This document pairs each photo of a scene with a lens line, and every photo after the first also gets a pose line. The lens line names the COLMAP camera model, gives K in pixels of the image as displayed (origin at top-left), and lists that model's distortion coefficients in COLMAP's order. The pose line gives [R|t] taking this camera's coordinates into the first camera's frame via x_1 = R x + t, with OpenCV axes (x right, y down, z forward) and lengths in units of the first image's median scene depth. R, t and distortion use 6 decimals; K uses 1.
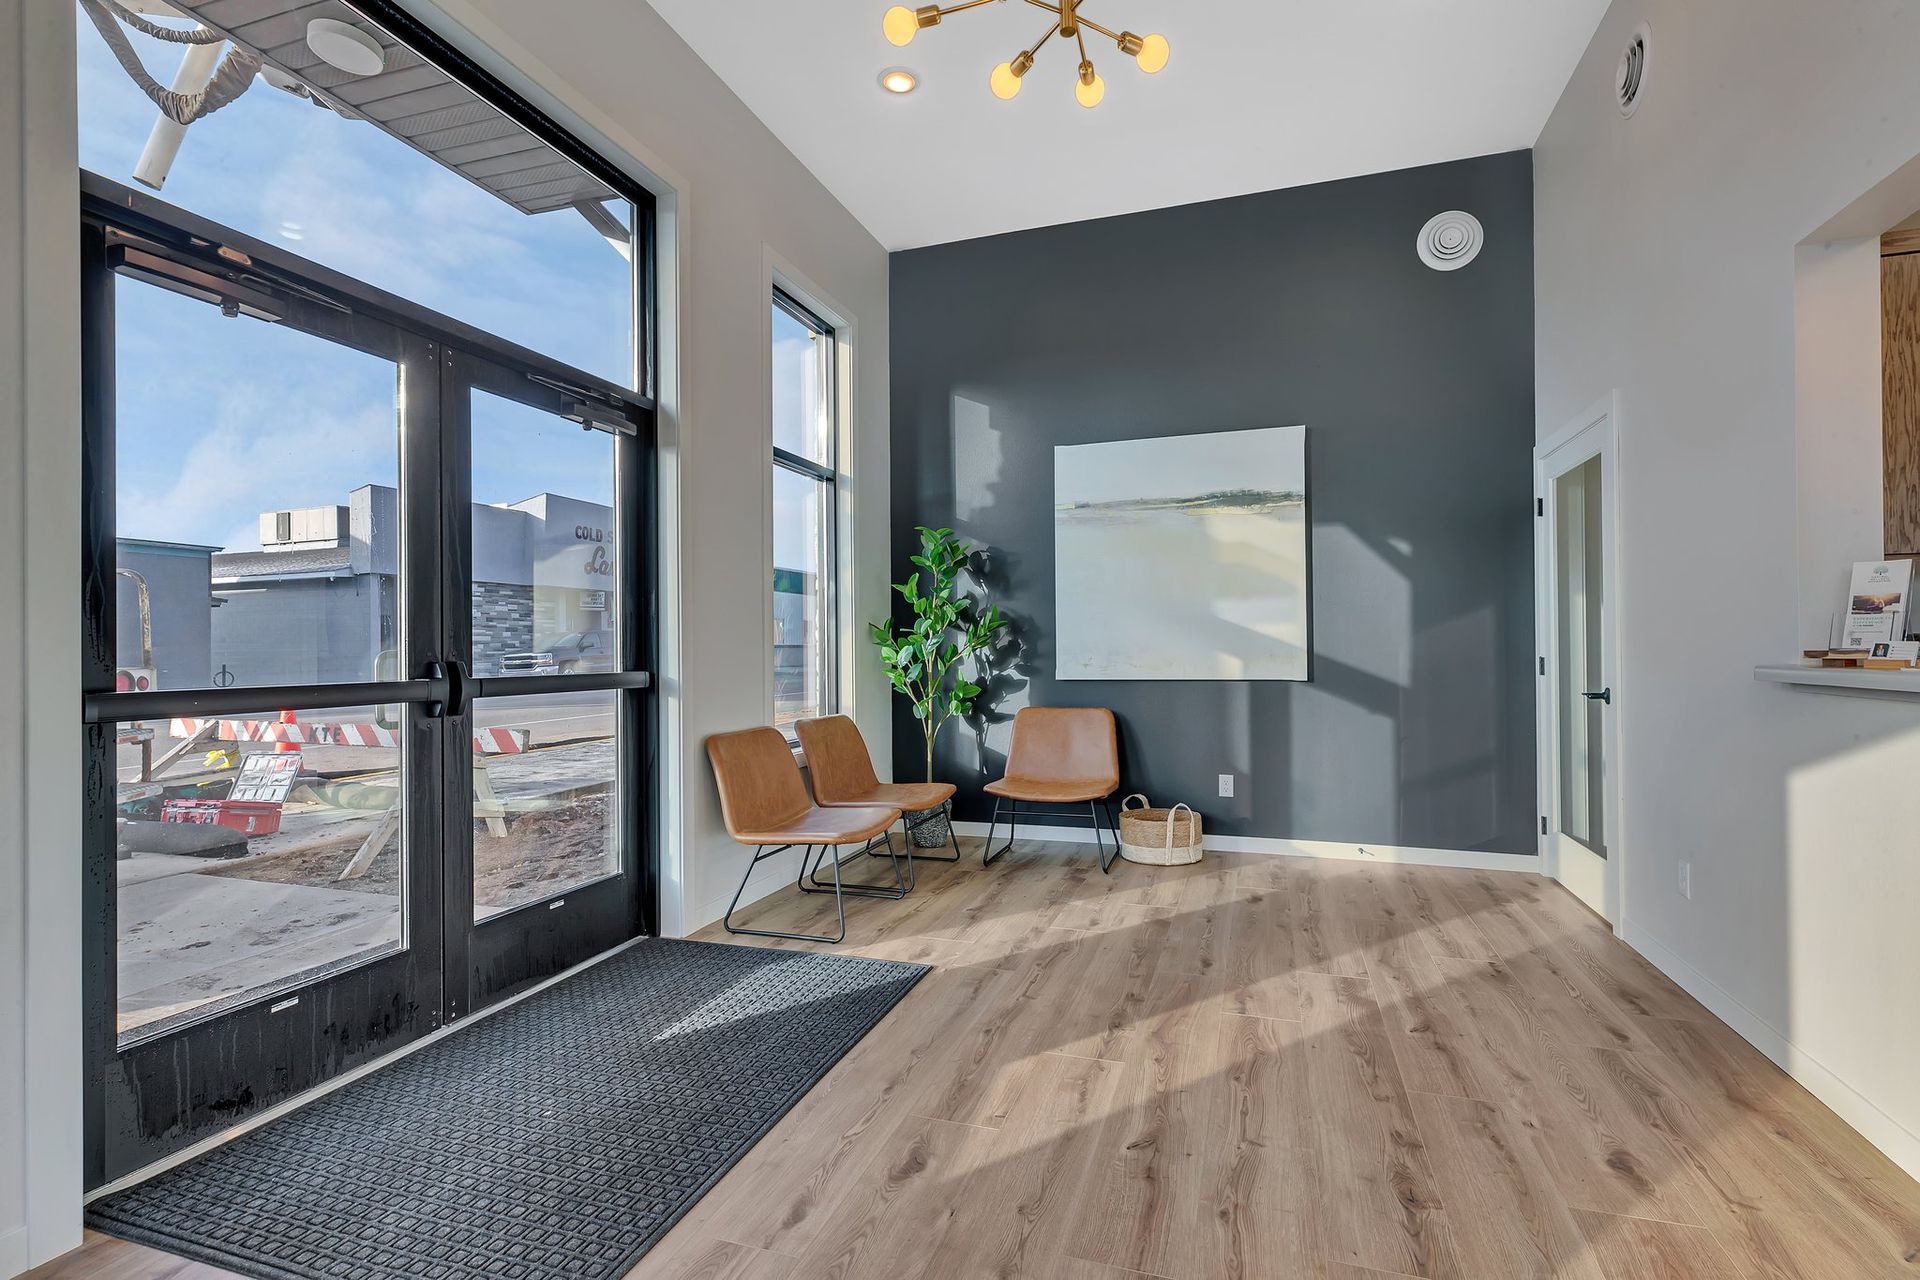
lens RADIAL K [[911.9, 0, 960.0], [0, 911.9, 640.0], [0, 0, 1]] dist [0.000153, -0.000204]
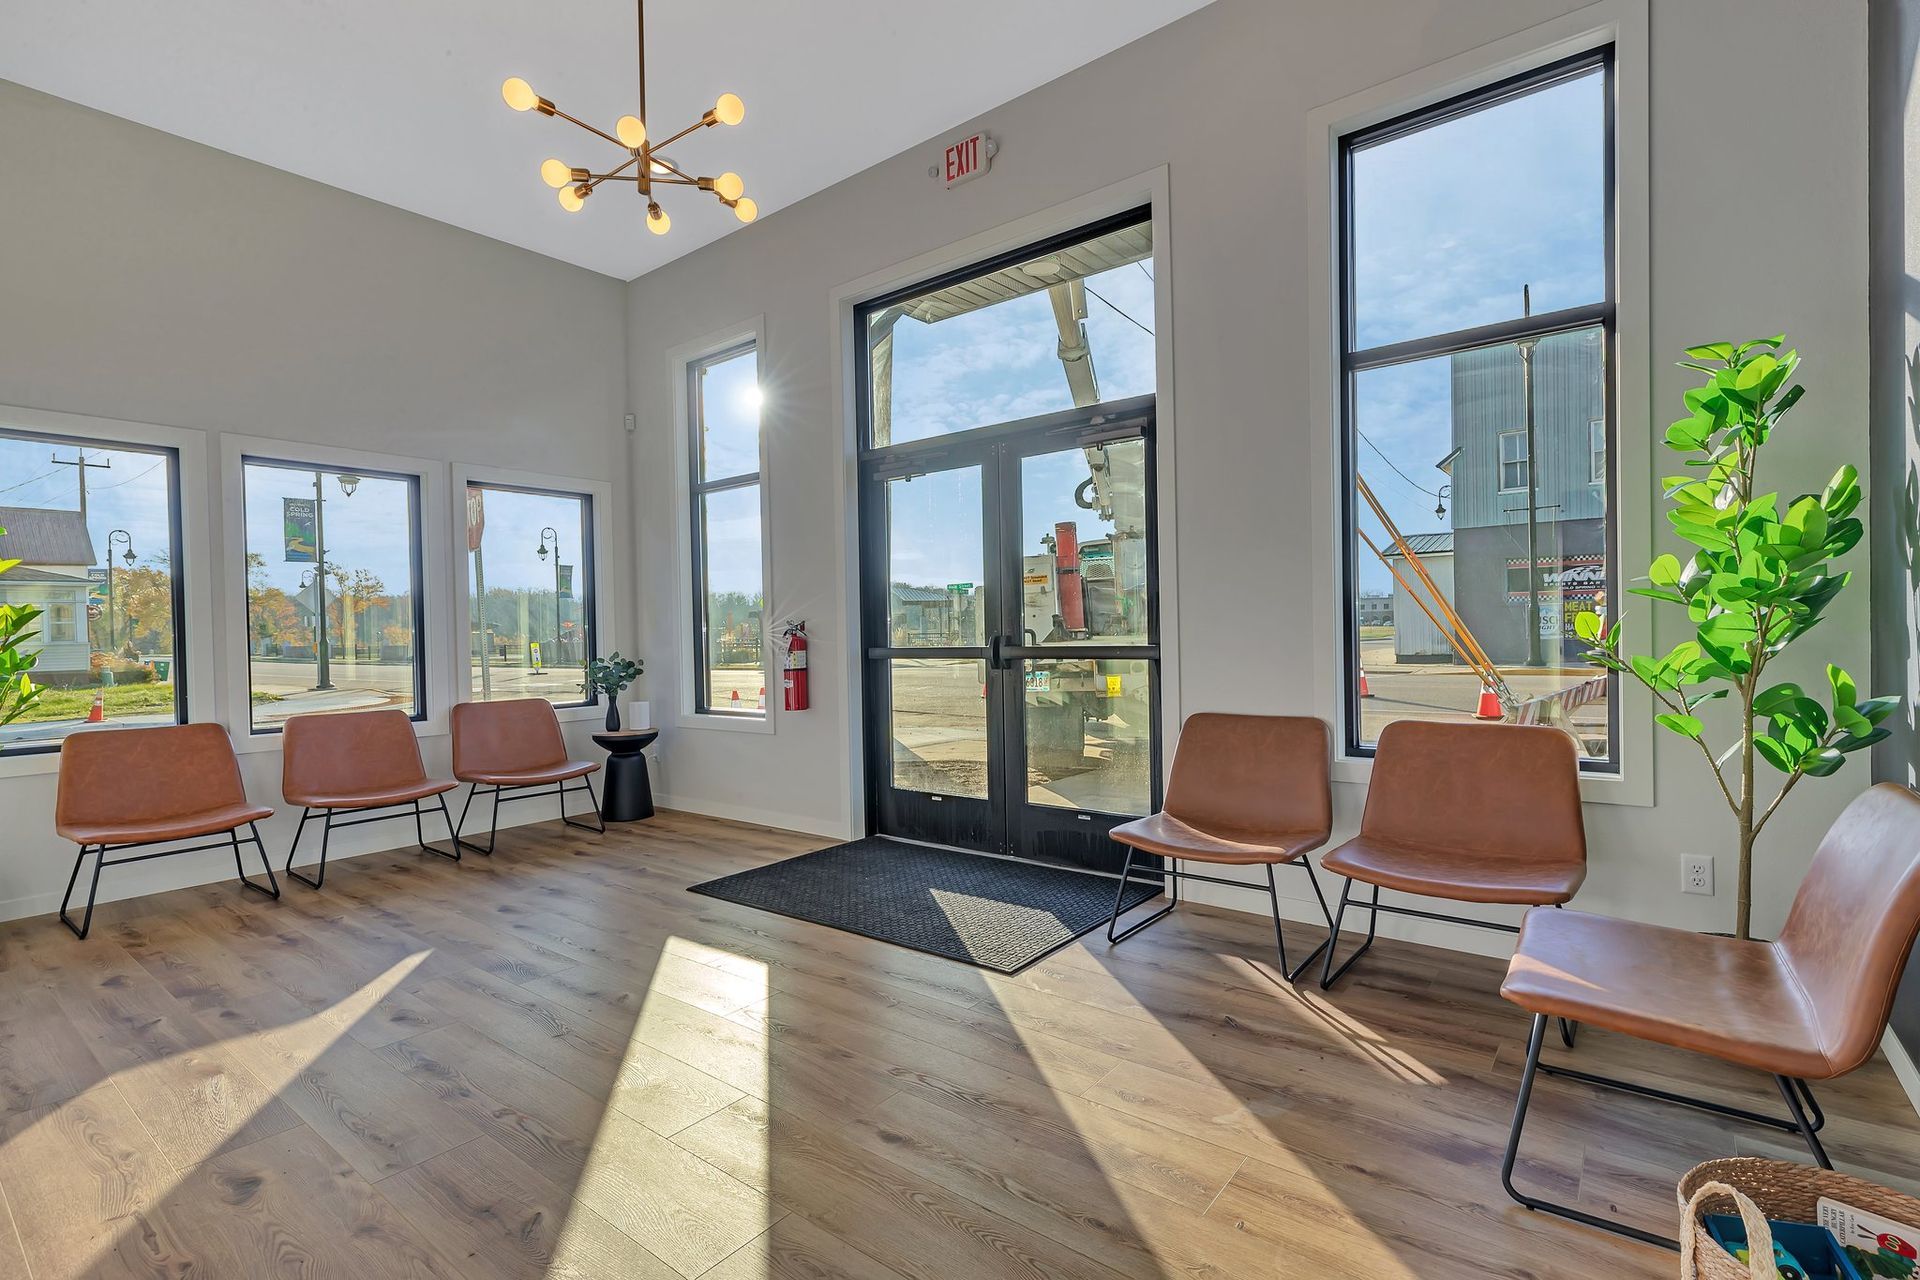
lens RADIAL K [[883.5, 0, 962.3], [0, 883.5, 654.6], [0, 0, 1]] dist [0.001921, 0.000687]
pose [[-0.342520, 0.044851, -0.938439, 0.987476], [0.035560, 0.998763, 0.034755, -0.001251], [0.938837, -0.021467, -0.343692, 1.531260]]
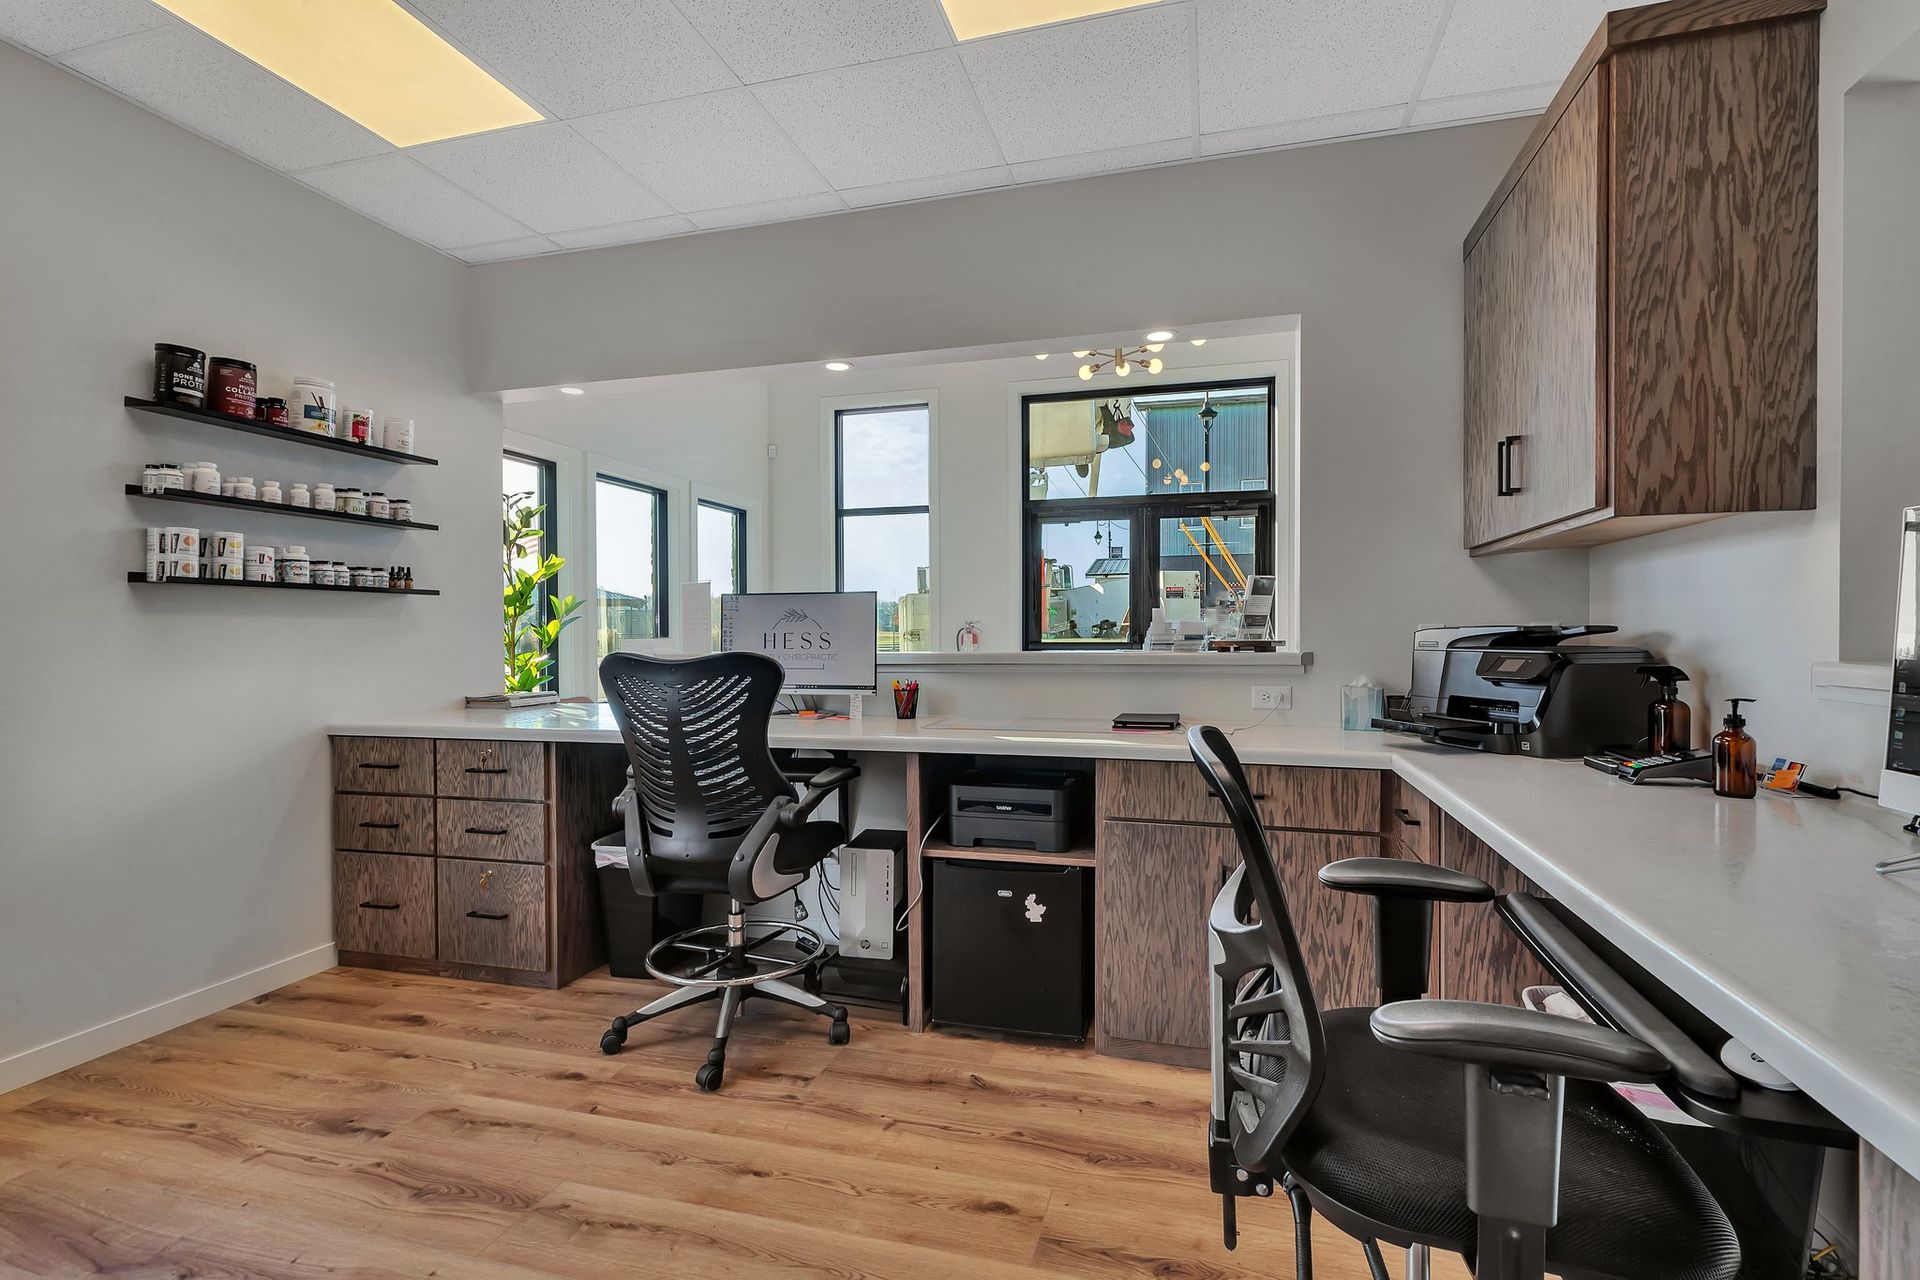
lens RADIAL K [[981.7, 0, 957.6], [0, 981.7, 643.8], [0, 0, 1]] dist [-0.001033, 0.000347]
pose [[0.054428, 0.014169, -0.998417, 2.072020], [0.011269, 0.999827, 0.014803, -0.012724], [0.998454, -0.012057, 0.054259, 0.355543]]
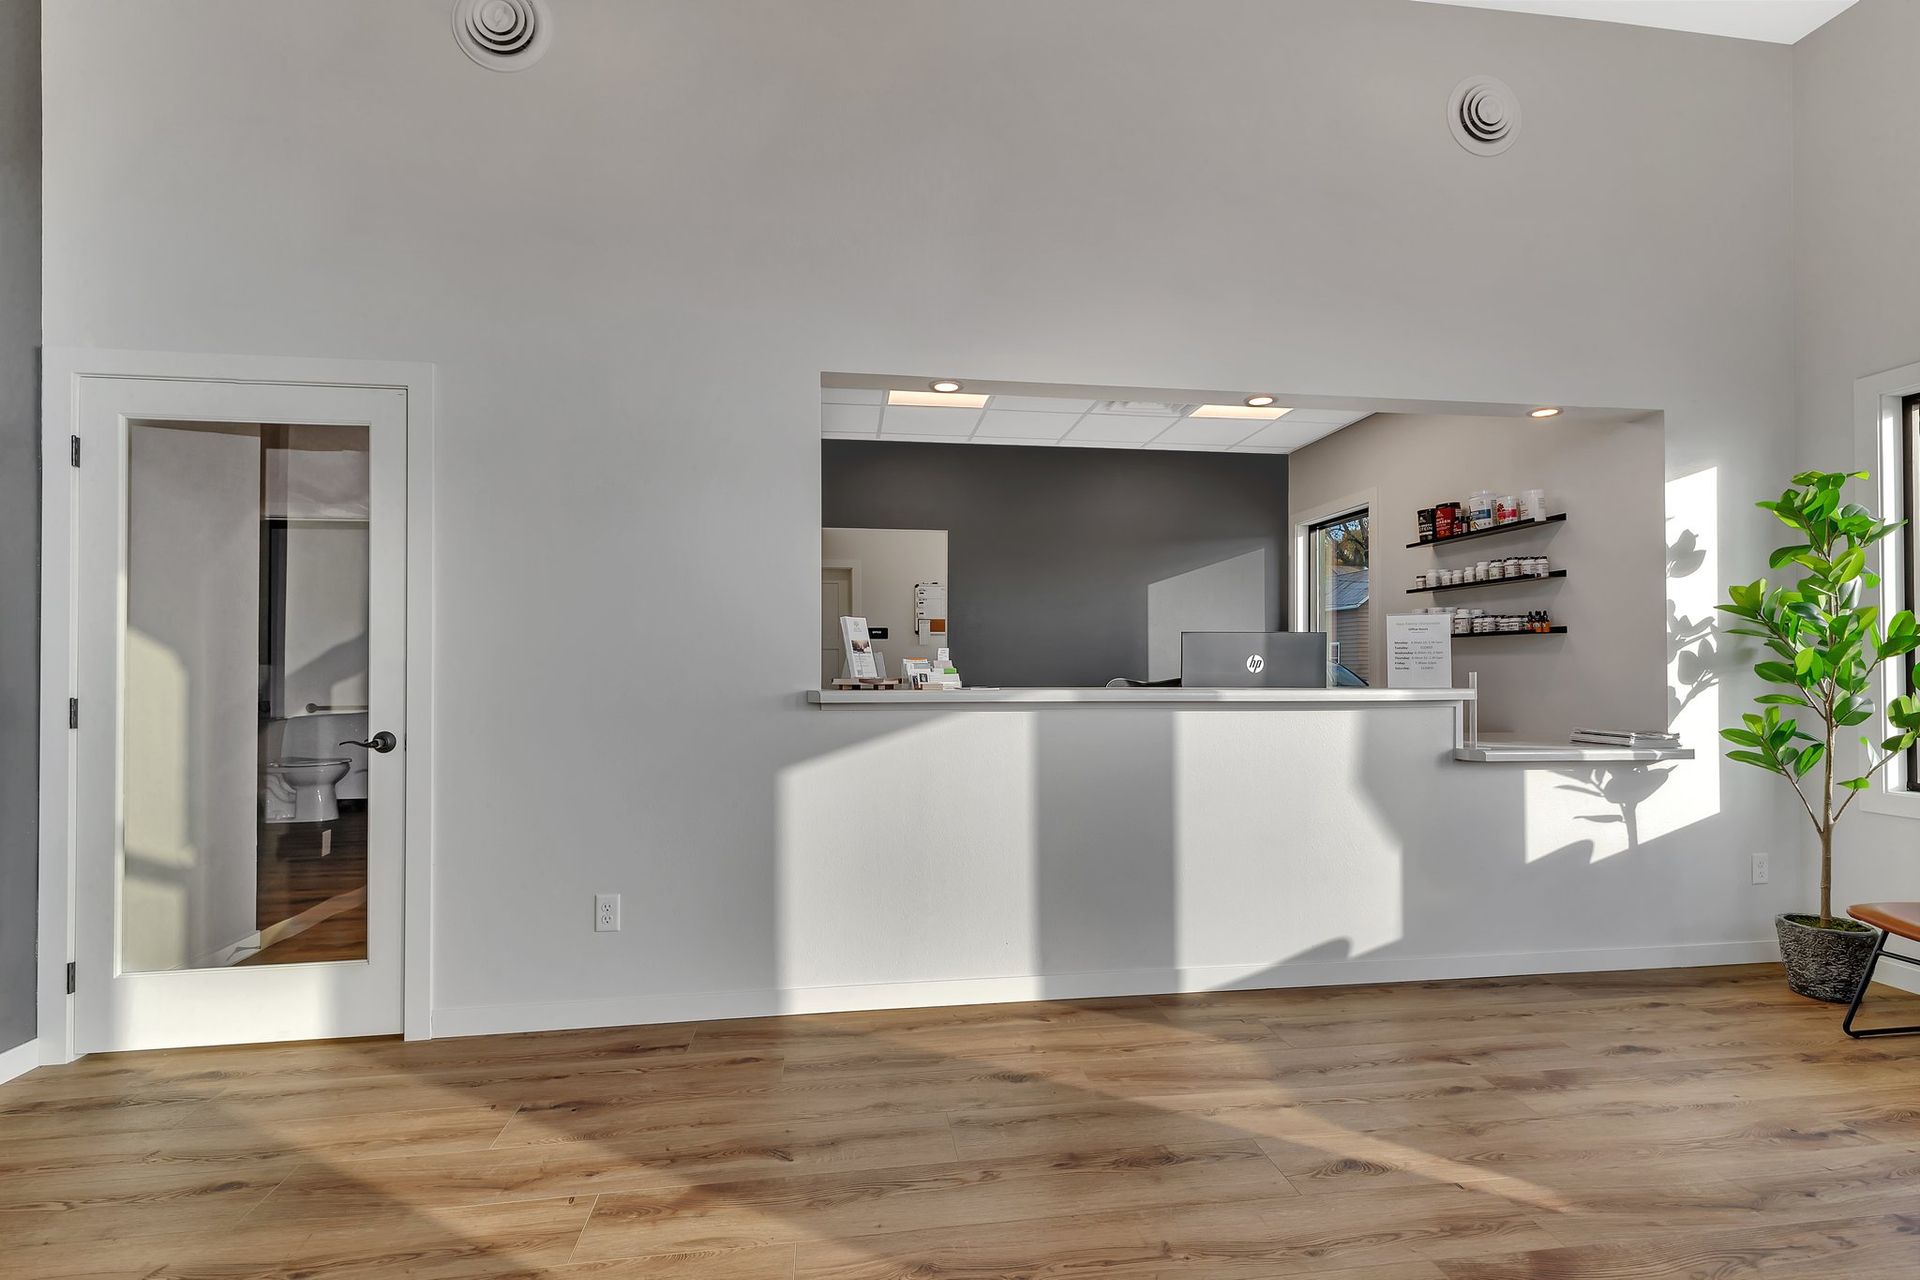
lens RADIAL K [[883.5, 0, 962.3], [0, 883.5, 654.6], [0, 0, 1]] dist [0.001921, 0.000687]
pose [[-0.457544, 0.022769, 0.888896, -0.278123], [0.000968, 0.999684, -0.025108, 0.001994], [-0.889187, -0.010628, -0.457421, 1.223960]]
